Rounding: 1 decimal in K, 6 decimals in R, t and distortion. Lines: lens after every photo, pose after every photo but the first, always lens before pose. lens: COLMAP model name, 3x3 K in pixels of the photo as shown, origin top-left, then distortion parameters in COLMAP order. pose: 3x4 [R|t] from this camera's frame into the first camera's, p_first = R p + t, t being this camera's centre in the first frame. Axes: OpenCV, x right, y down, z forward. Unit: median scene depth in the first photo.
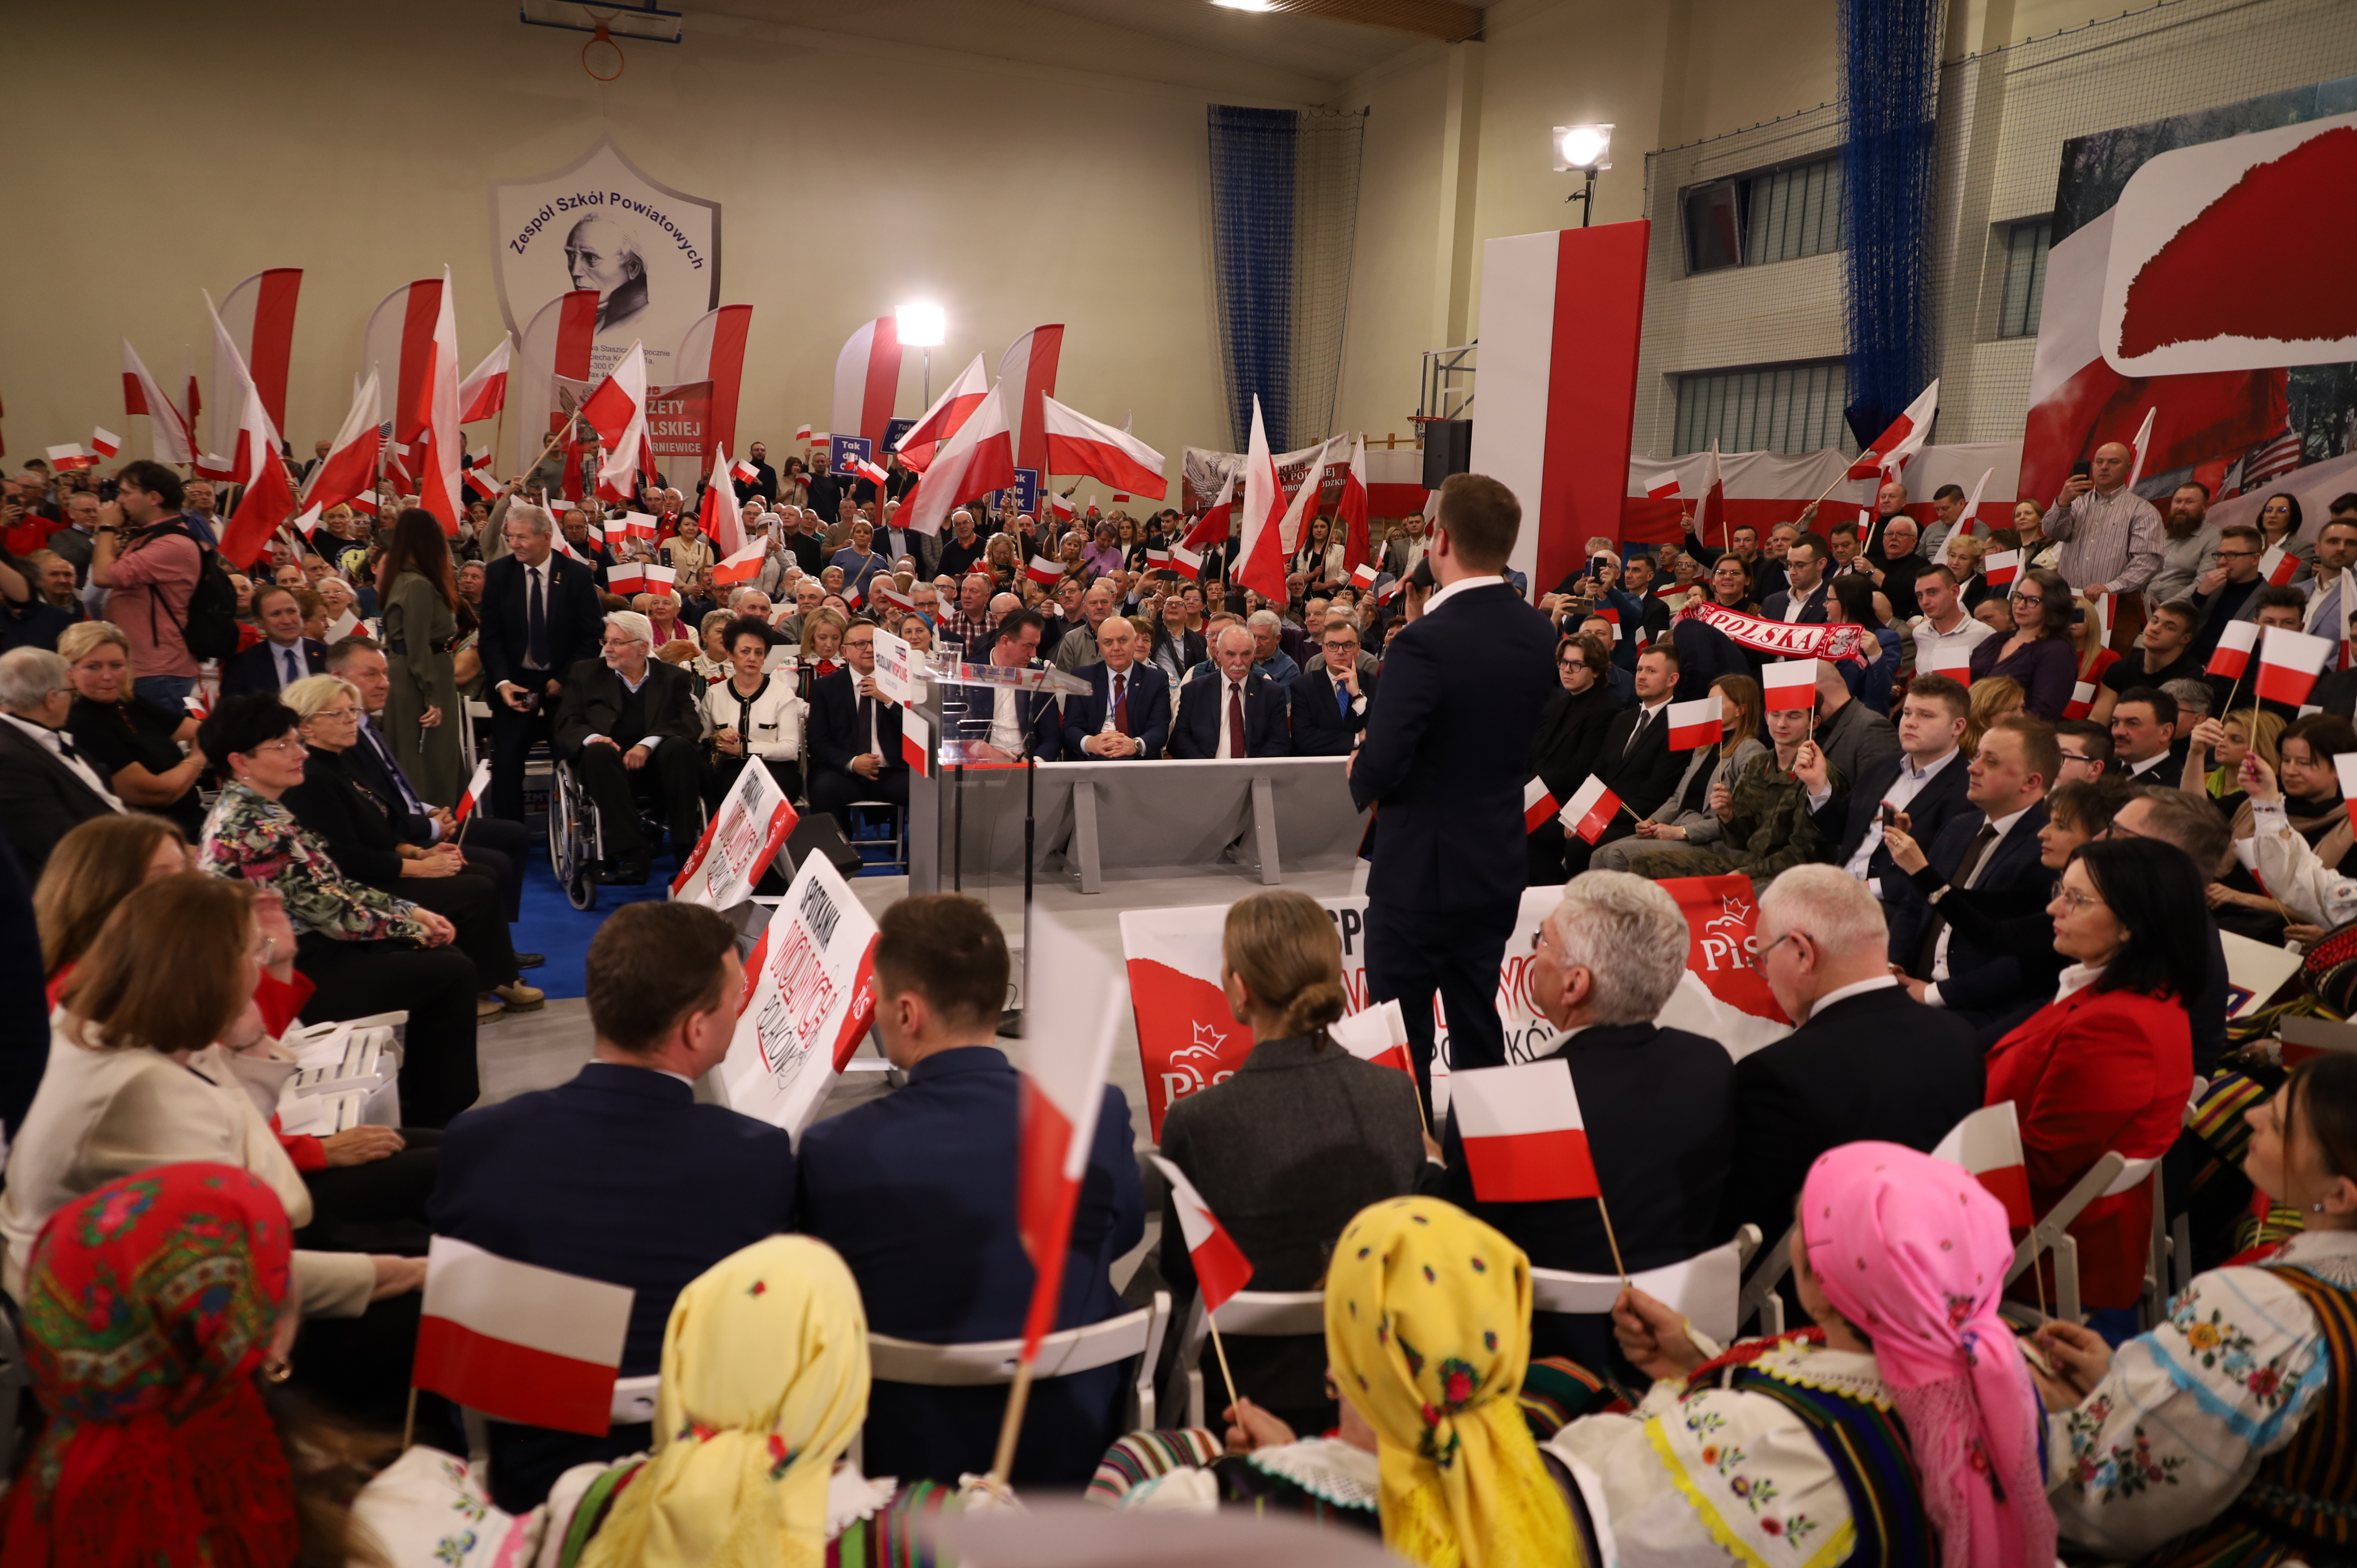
lens RADIAL K [[1629.4, 0, 1171.9], [0, 1629.4, 802.2], [0, 0, 1]] dist [-0.001169, 0.005086]
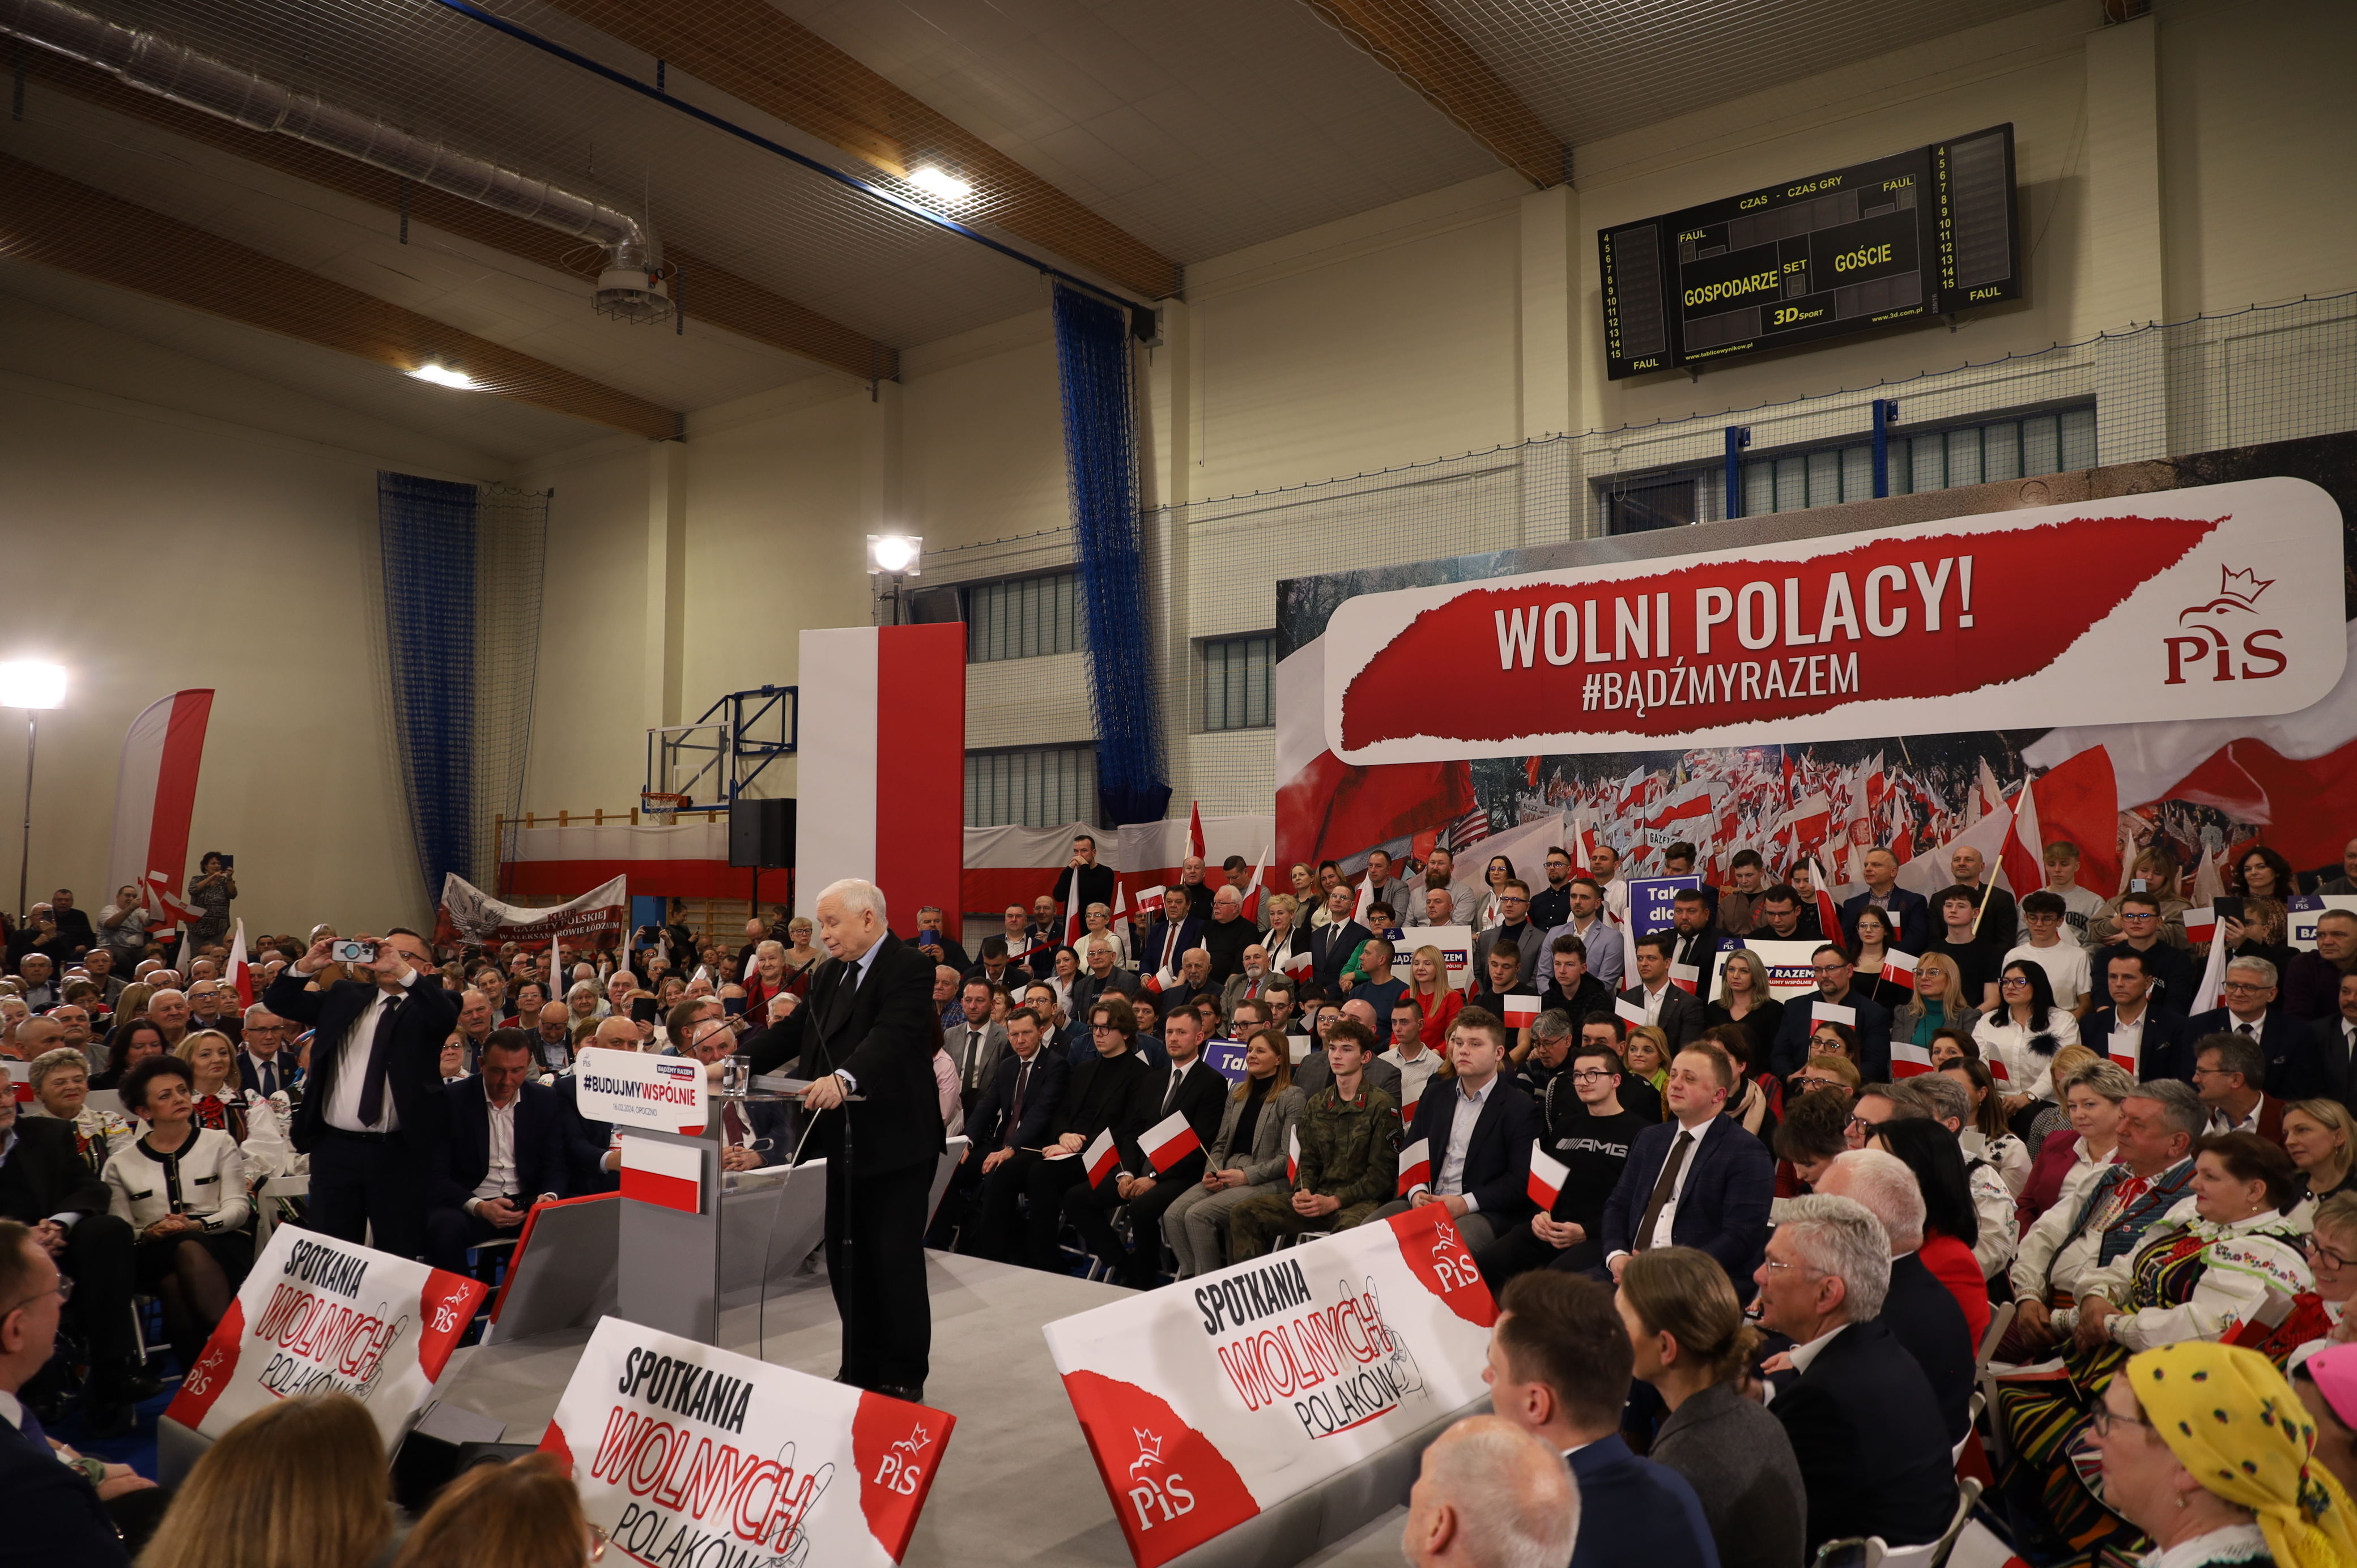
lens RADIAL K [[1629.4, 0, 1171.9], [0, 1629.4, 802.2], [0, 0, 1]] dist [-0.001169, 0.005086]
pose [[0.849663, -0.001627, 0.527323, -0.184348], [0.118664, 0.974937, -0.188194, -0.015867], [-0.513801, 0.222476, 0.828561, 0.046425]]
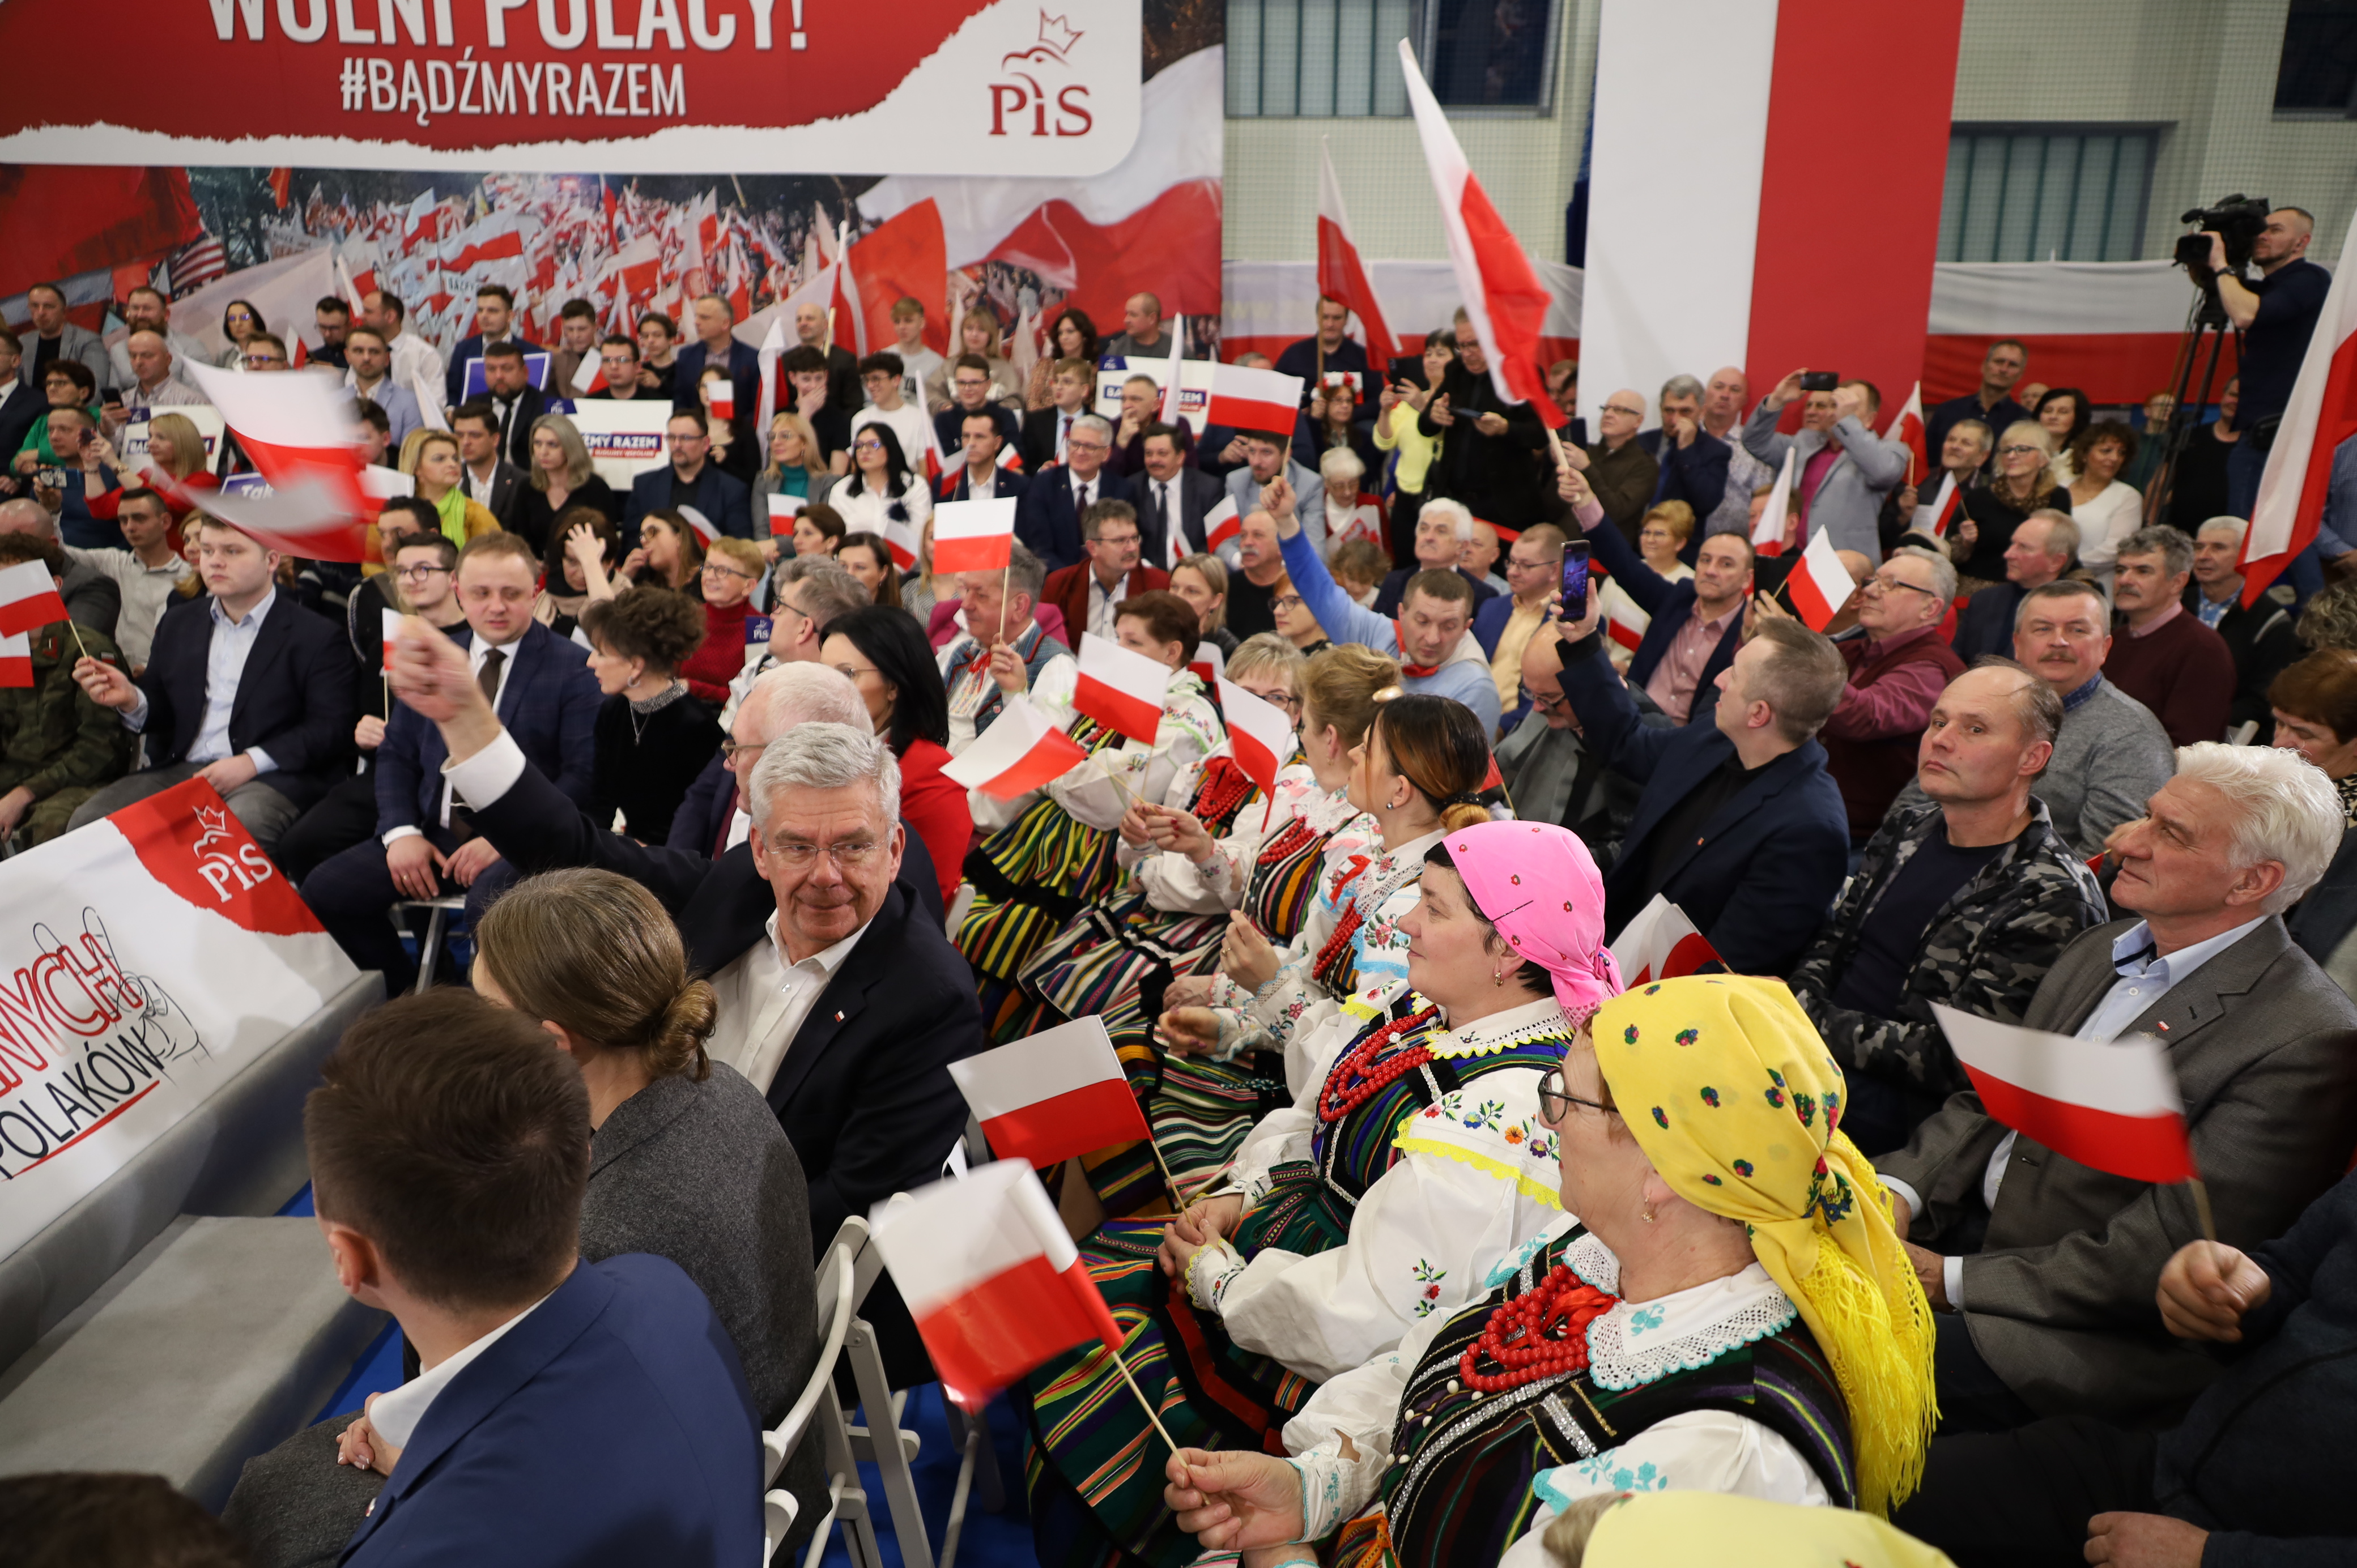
lens RADIAL K [[1629.4, 0, 1171.9], [0, 1629.4, 802.2], [0, 0, 1]] dist [-0.001169, 0.005086]
pose [[0.317713, -0.267673, 0.909621, -0.102383], [0.170035, 0.959859, 0.223066, -0.018292], [-0.932817, 0.083796, 0.350473, 0.130202]]
